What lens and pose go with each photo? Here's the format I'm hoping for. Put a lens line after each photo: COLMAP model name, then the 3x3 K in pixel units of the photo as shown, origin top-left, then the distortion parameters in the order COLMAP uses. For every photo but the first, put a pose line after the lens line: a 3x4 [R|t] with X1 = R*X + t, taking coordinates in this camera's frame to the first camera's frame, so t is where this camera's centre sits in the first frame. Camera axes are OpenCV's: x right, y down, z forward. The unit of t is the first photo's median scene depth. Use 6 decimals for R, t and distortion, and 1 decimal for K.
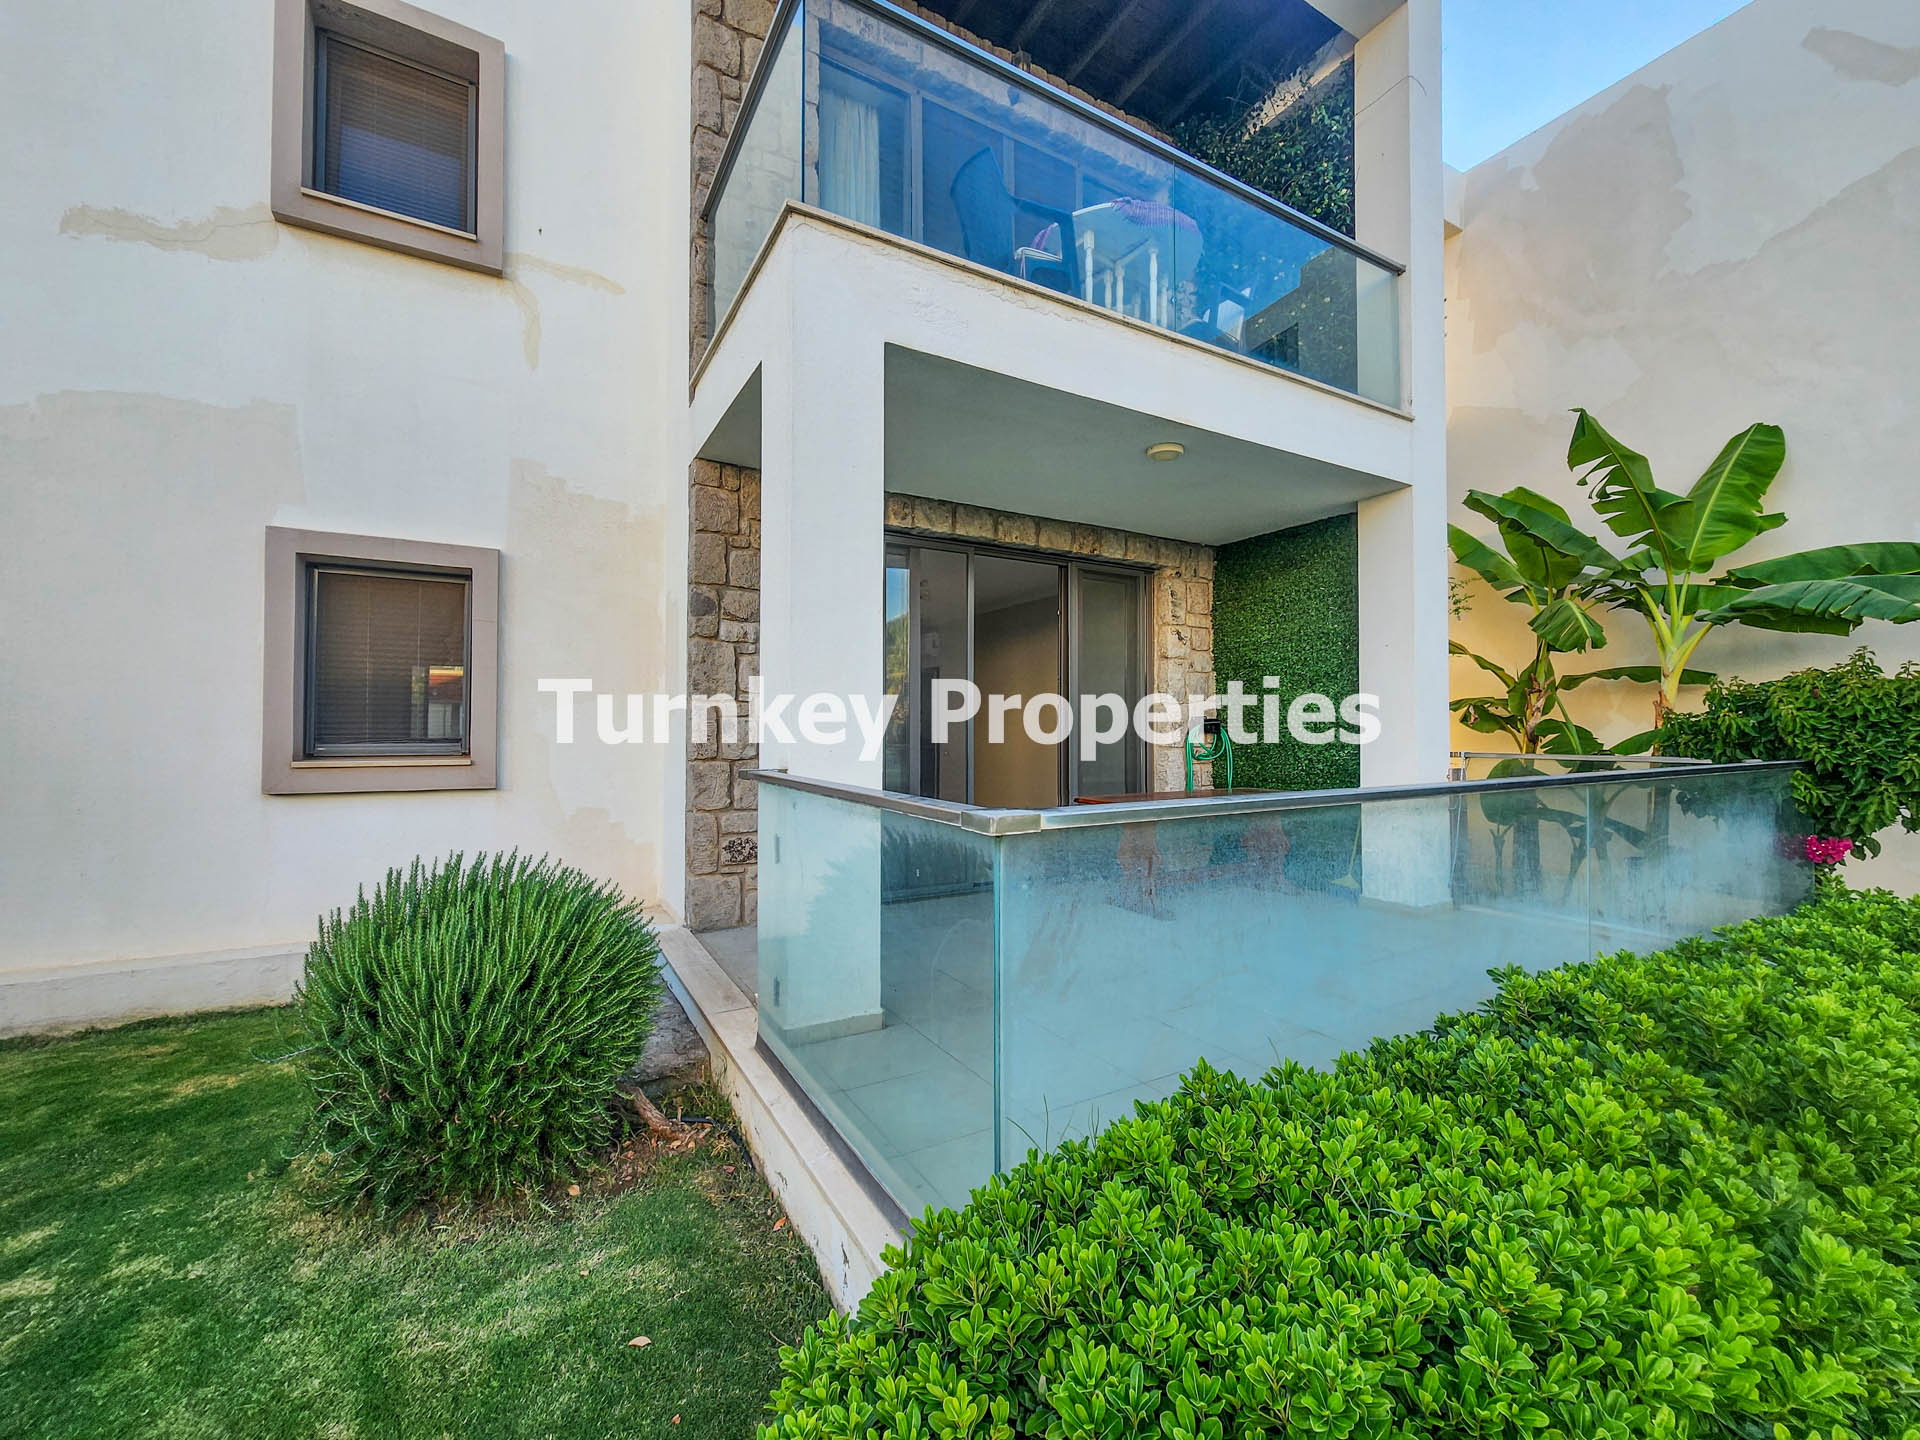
lens RADIAL K [[788.9, 0, 965.0], [0, 788.9, 719.7], [0, 0, 1]] dist [-0.001604, 0.000835]
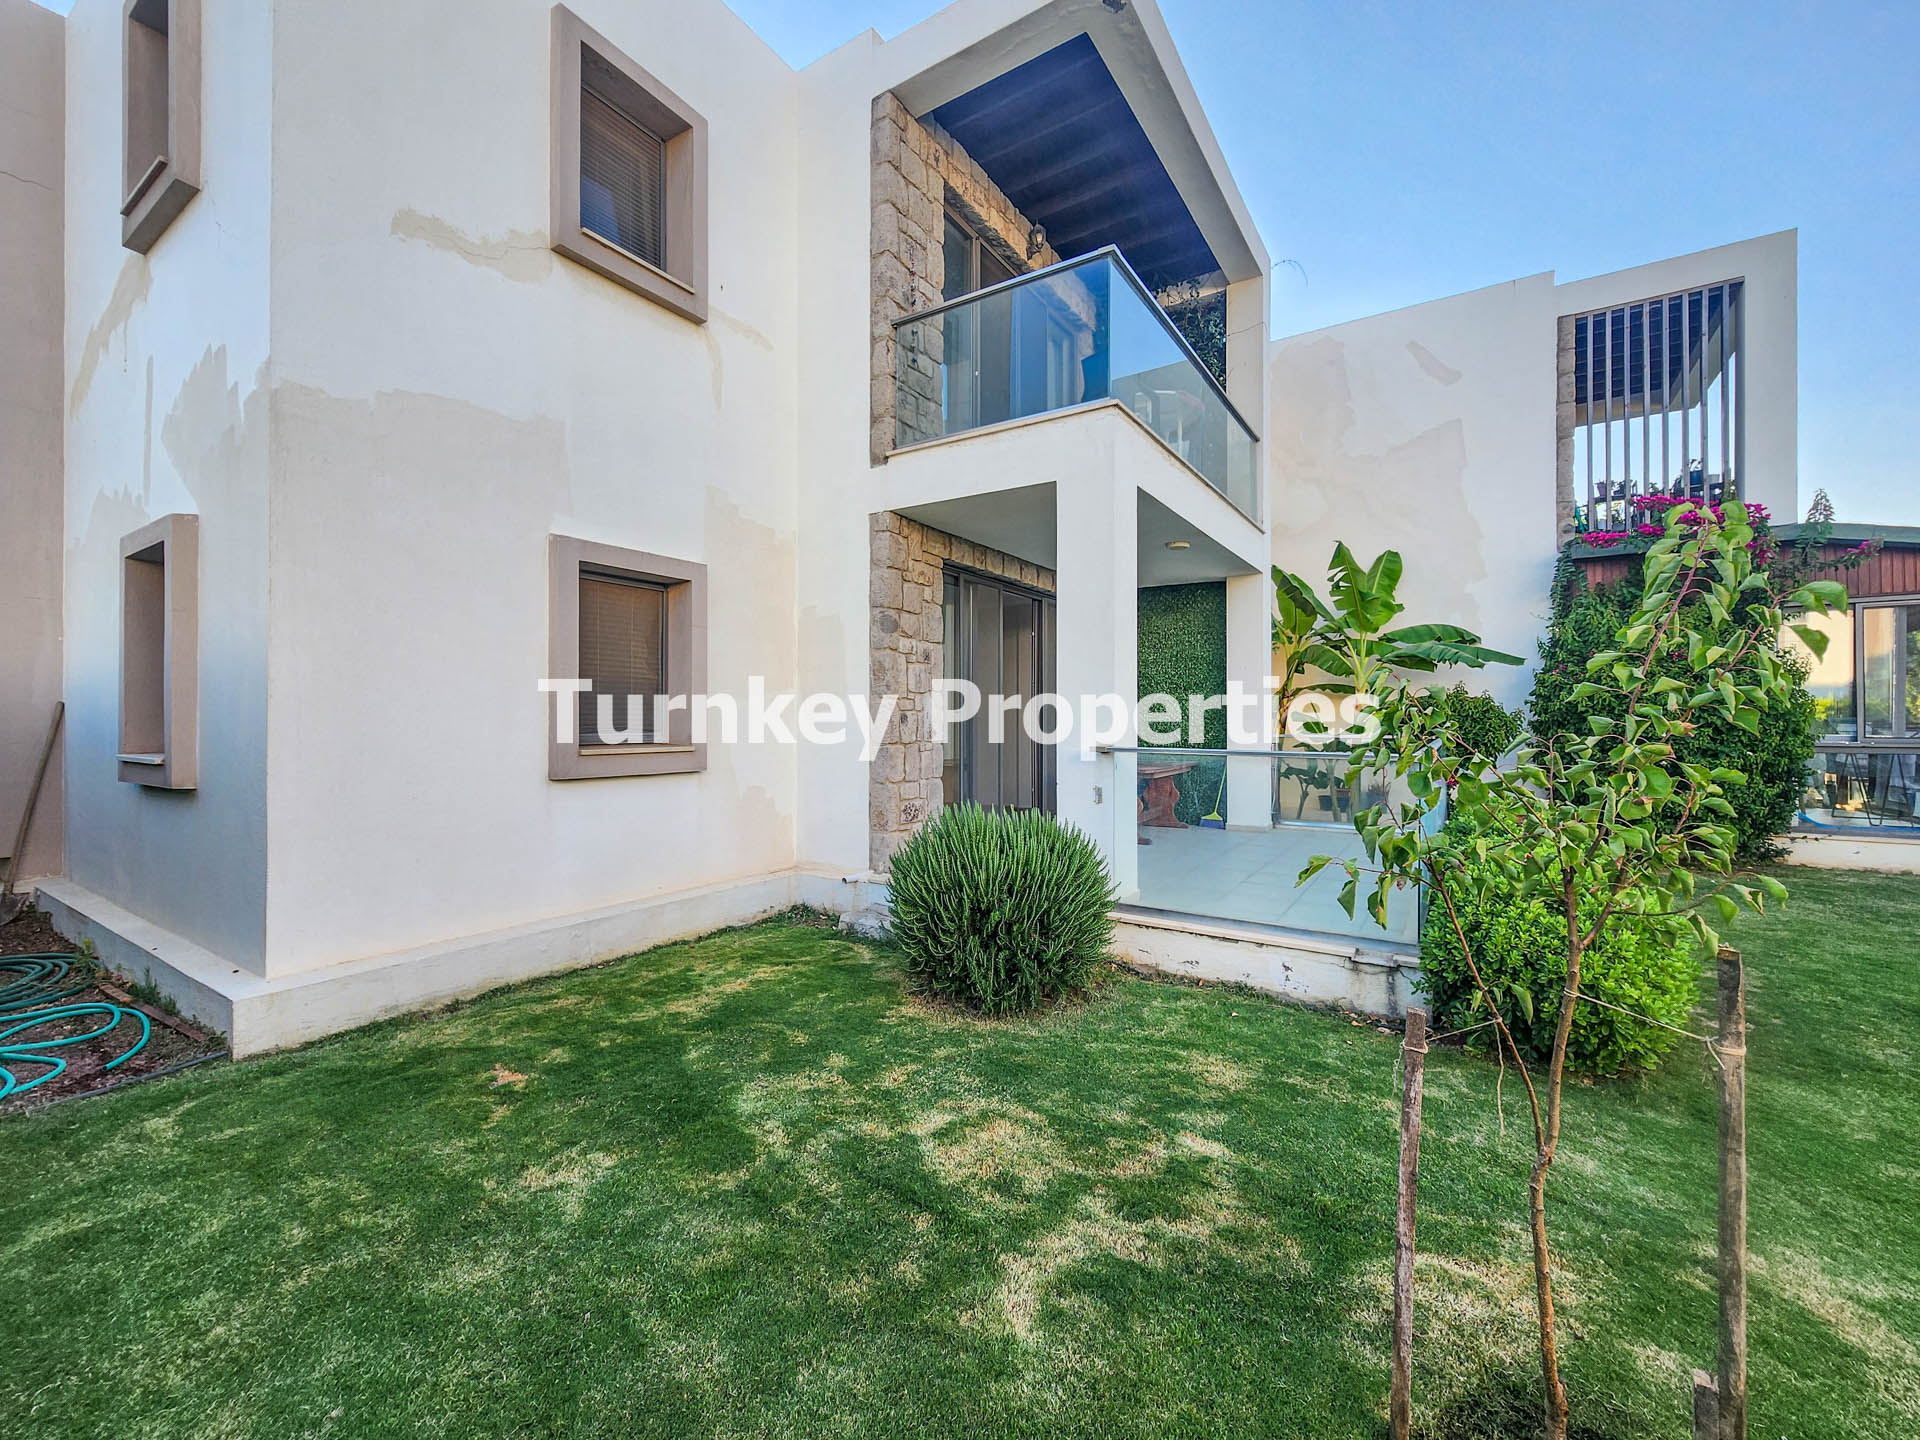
lens RADIAL K [[788.9, 0, 966.4], [0, 788.9, 719.4], [0, 0, 1]] dist [-0.001604, 0.000835]
pose [[0.891651, 0.000396, 0.452724, -0.749973], [-0.006834, 0.999897, 0.012586, -0.006155], [-0.452672, -0.014316, 0.891562, -0.200628]]
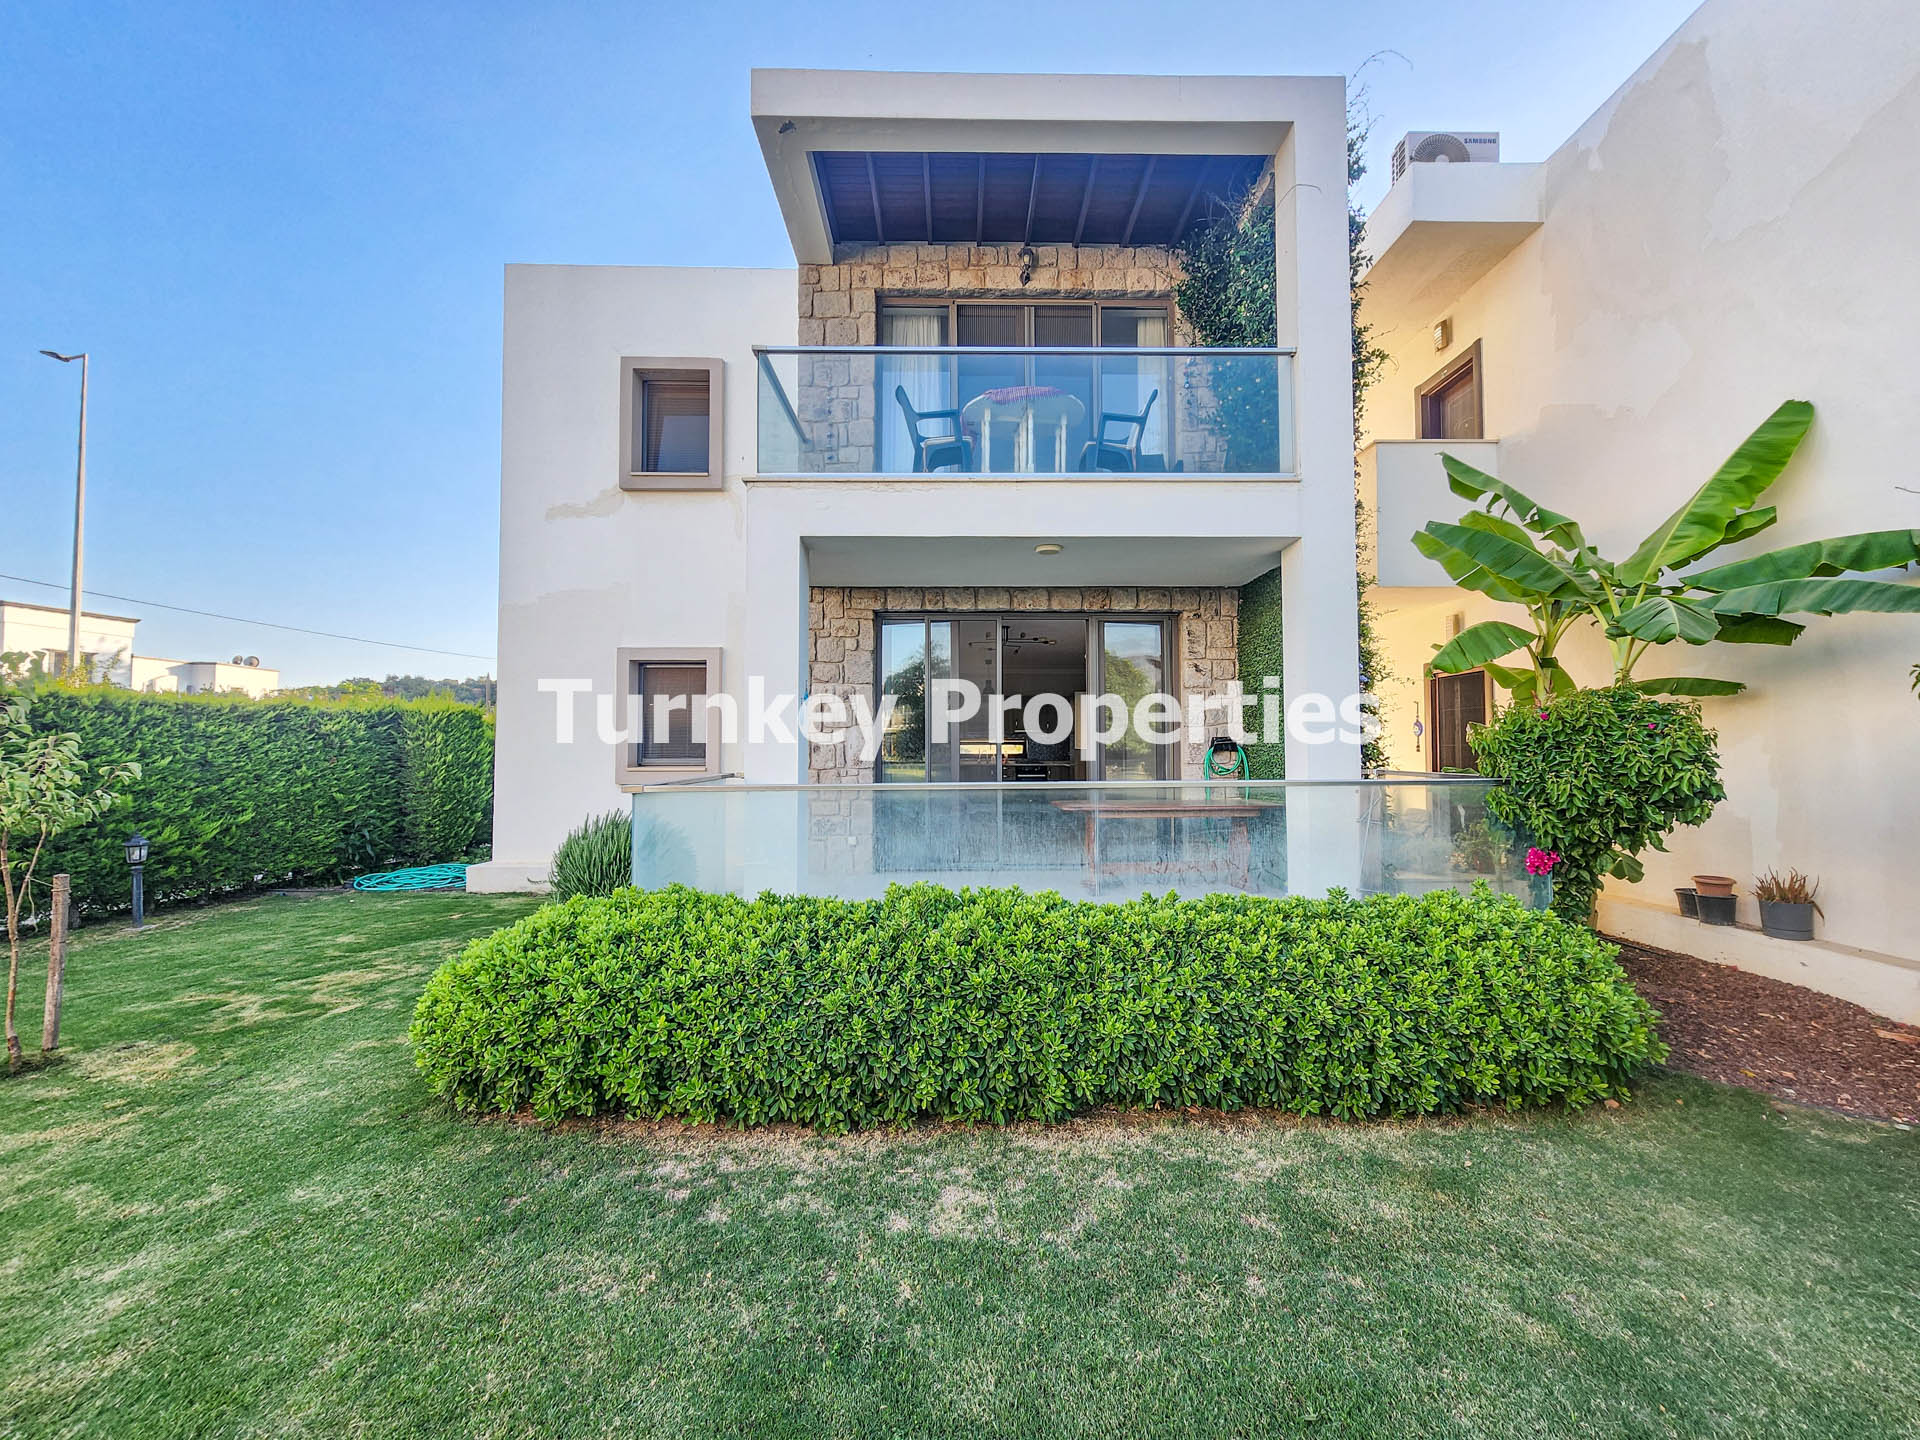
lens RADIAL K [[788.9, 0, 962.2], [0, 788.9, 715.1], [0, 0, 1]] dist [-0.001604, 0.000835]
pose [[0.869999, -0.023147, -0.492509, 0.707858], [0.011214, 0.999568, -0.027168, -0.012136], [0.492925, 0.018114, 0.869883, -0.241993]]
